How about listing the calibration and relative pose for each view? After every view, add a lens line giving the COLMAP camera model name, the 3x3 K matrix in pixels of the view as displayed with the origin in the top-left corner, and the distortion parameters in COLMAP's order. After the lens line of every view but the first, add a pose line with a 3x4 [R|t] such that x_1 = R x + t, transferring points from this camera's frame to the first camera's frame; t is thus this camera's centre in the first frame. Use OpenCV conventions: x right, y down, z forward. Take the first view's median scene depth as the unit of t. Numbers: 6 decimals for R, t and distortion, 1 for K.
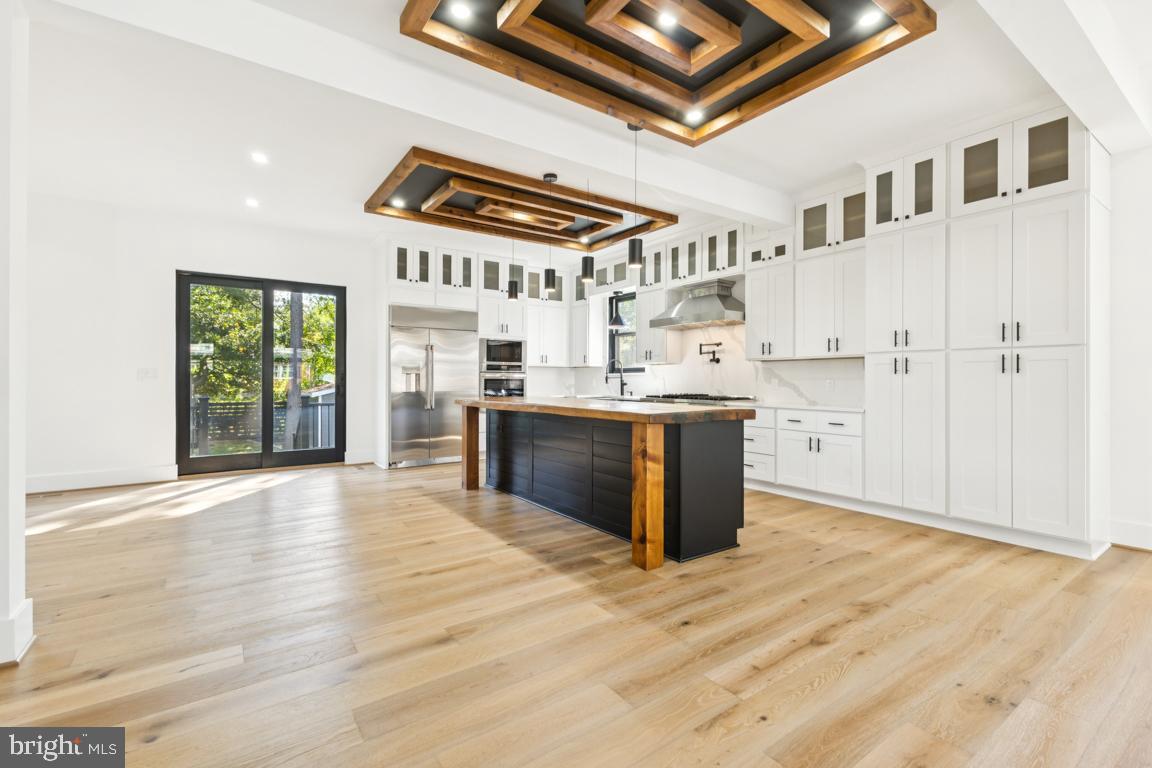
lens RADIAL K [[509.7, 0, 580.8], [0, 509.7, 381.1], [0, 0, 1]] dist [0.011593, 0.000991]
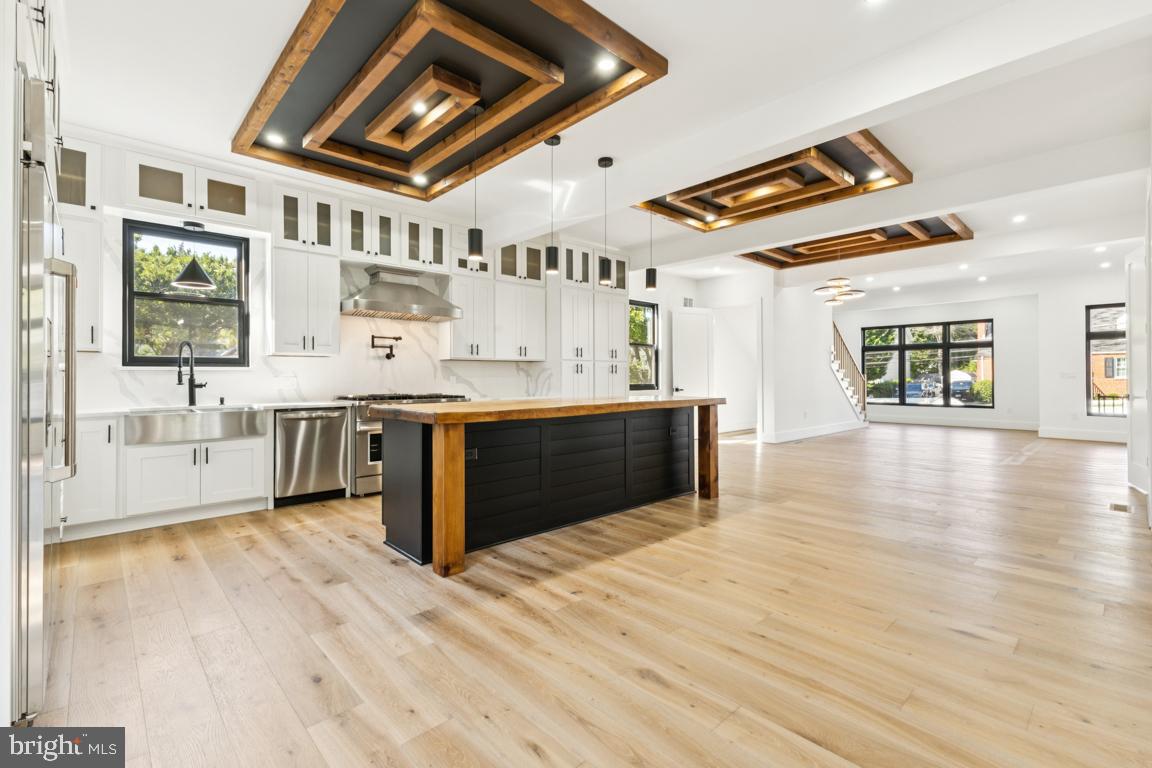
lens RADIAL K [[509.7, 0, 580.1], [0, 509.7, 376.1], [0, 0, 1]] dist [0.011593, 0.000991]
pose [[-0.137845, 0.000809, 0.990453, -0.768023], [0.004599, 0.999989, -0.000176, -0.004006], [-0.990443, 0.004530, -0.137847, 0.907195]]
